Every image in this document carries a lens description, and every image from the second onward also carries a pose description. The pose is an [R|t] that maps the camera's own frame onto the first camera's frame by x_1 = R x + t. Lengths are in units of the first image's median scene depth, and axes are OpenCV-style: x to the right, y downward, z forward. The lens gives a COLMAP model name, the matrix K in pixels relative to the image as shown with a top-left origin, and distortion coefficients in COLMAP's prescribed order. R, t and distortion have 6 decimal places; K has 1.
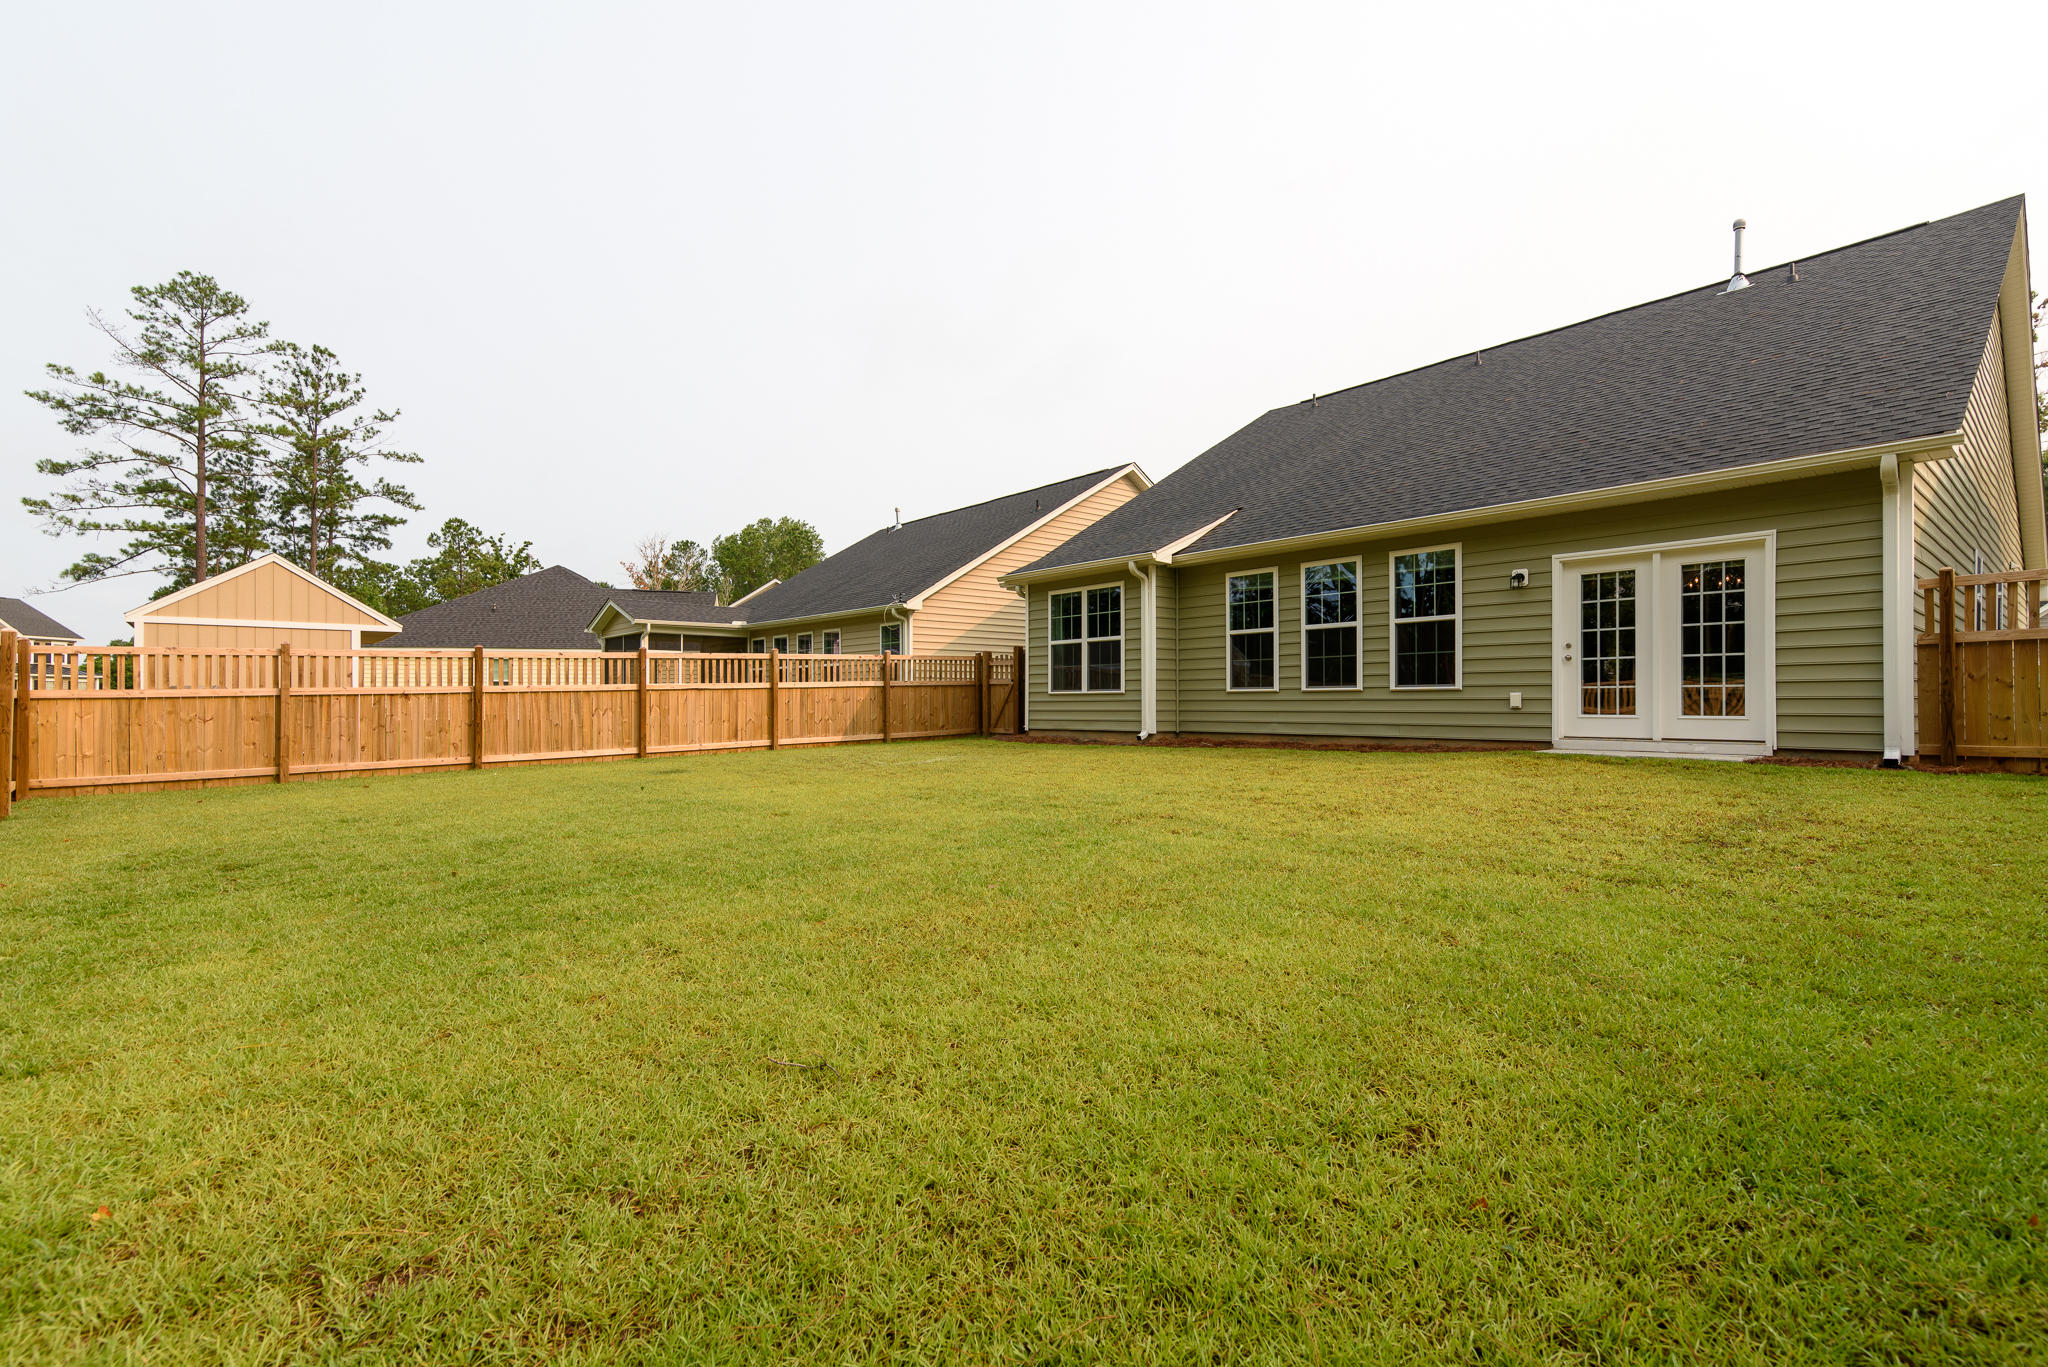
lens RADIAL K [[931.1, 0, 1021.1], [0, 931.1, 689.3], [0, 0, 1]] dist [0.012428, 0.000614]
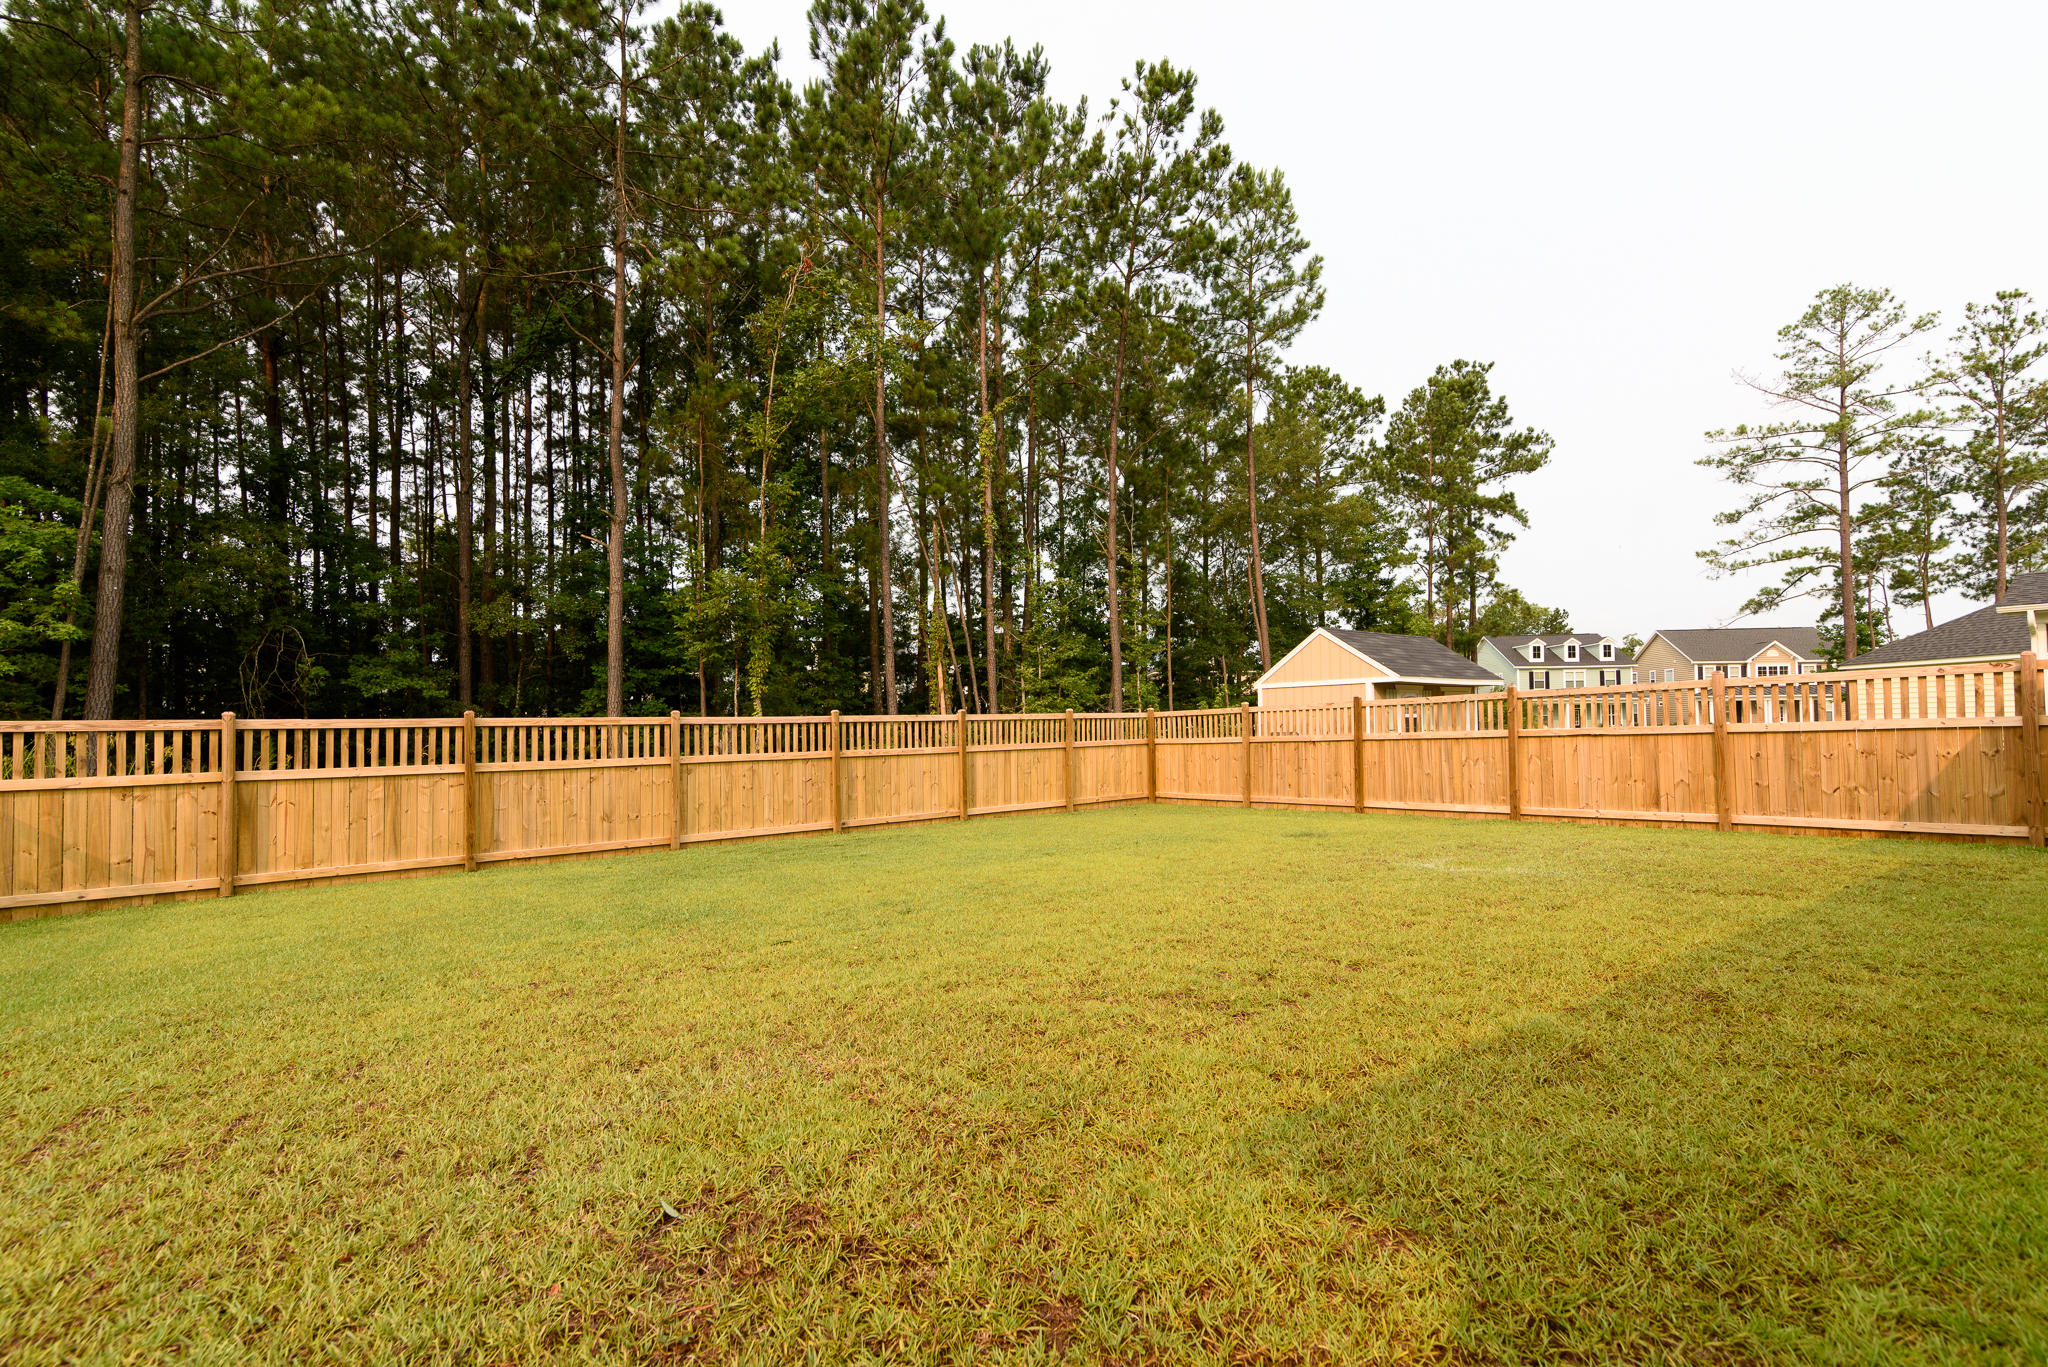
lens RADIAL K [[931.1, 0, 1021.2], [0, 931.1, 693.0], [0, 0, 1]] dist [0.012428, 0.000614]
pose [[-0.066734, -0.031296, -0.997280, 0.157300], [0.024310, 0.999160, -0.032982, -0.007280], [0.997475, -0.026445, -0.065918, 0.221520]]
